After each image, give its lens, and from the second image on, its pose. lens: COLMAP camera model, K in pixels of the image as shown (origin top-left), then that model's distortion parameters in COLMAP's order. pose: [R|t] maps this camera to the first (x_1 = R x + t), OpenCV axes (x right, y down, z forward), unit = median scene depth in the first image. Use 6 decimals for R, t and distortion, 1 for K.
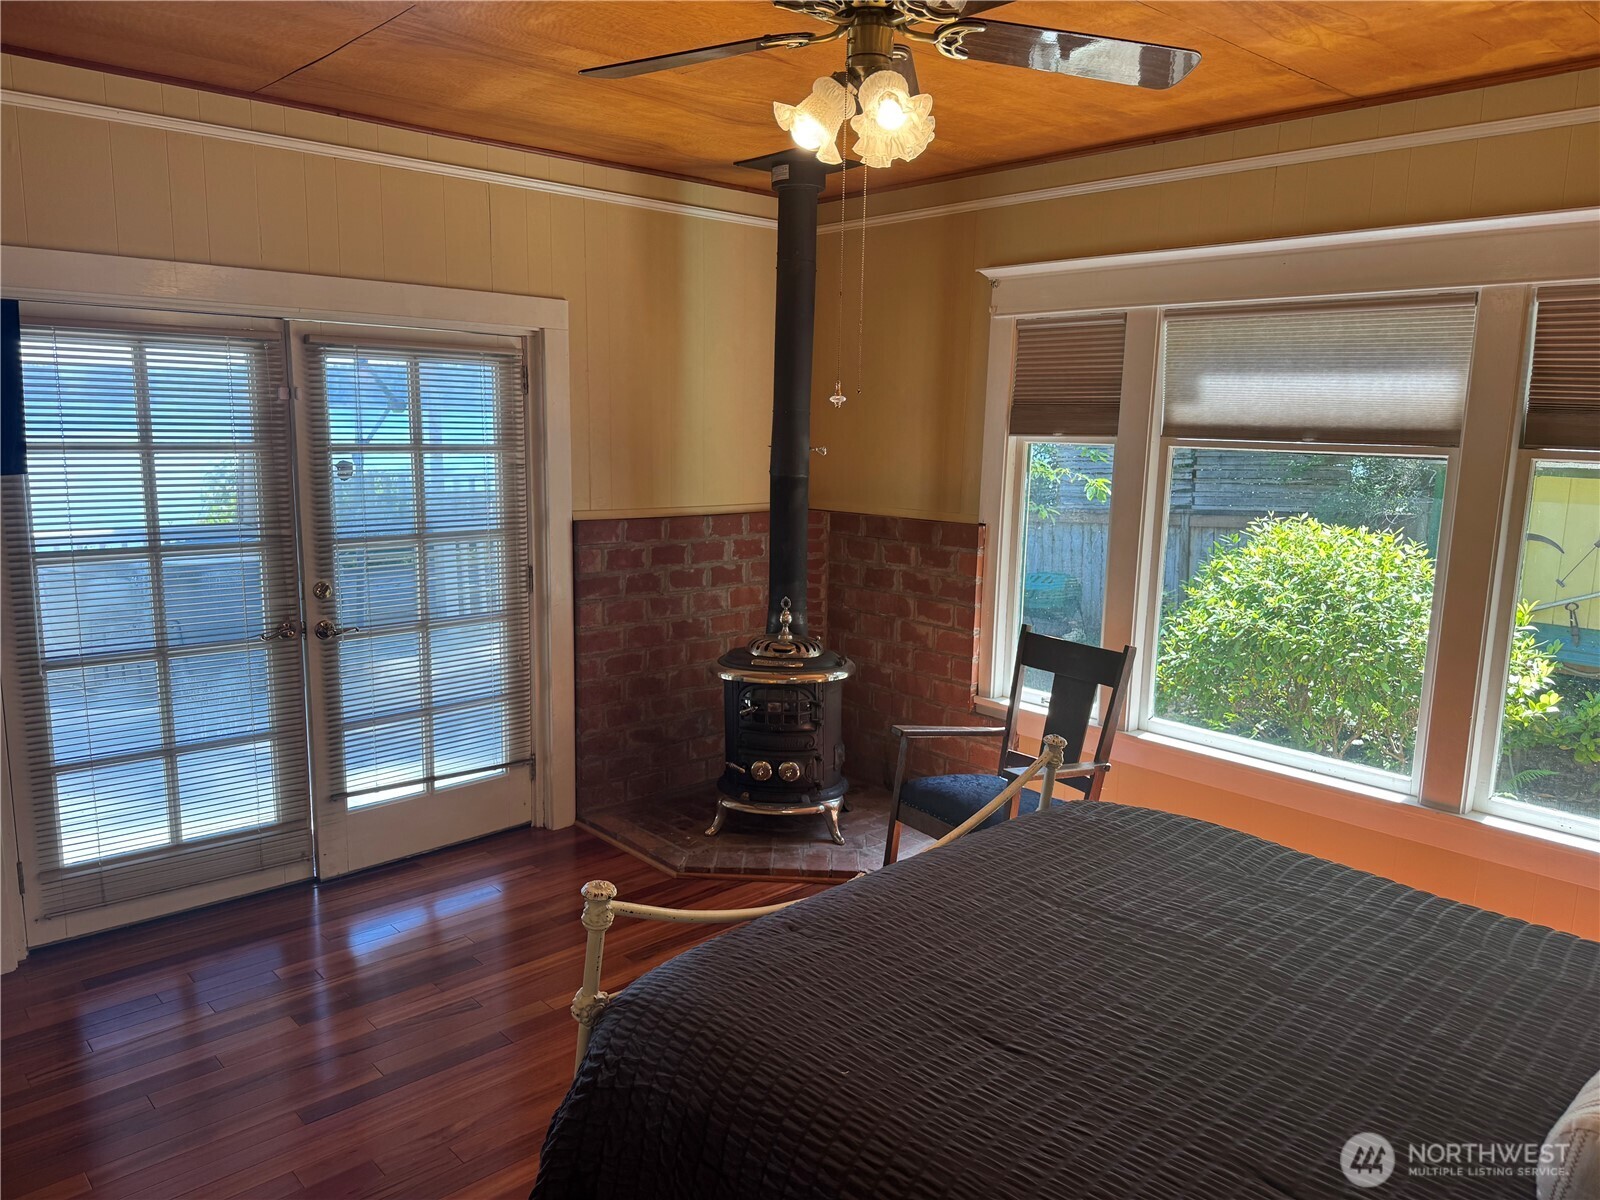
lens RADIAL K [[1139.7, 0, 800.0], [0, 1139.7, 600.0], [0, 0, 1]] dist [0.173332, -0.310784]
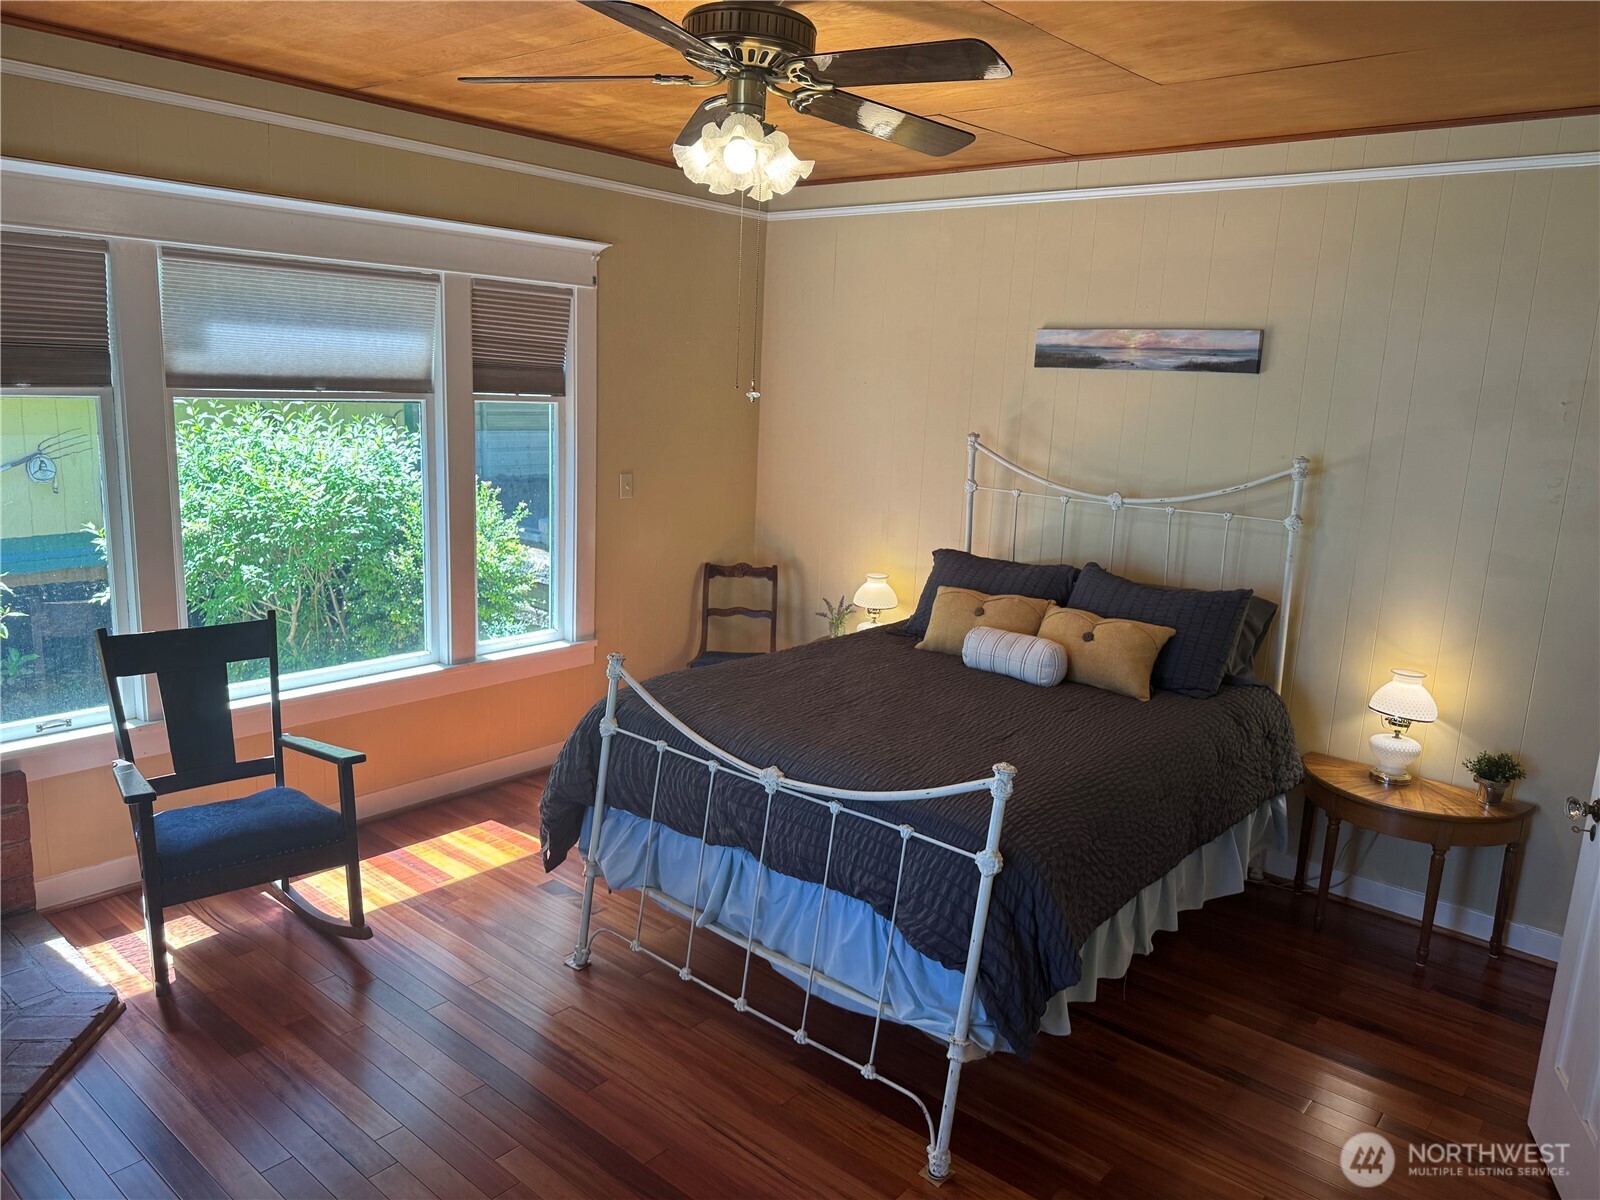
lens RADIAL K [[1142.0, 0, 823.0], [0, 1142.0, 604.4], [0, 0, 1]] dist [0.001282, -0.001980]
pose [[-0.129655, -0.229474, 0.964641, -0.720725], [0.105491, 0.964139, 0.243533, -0.155234], [-0.985932, 0.133336, -0.100798, 0.670628]]
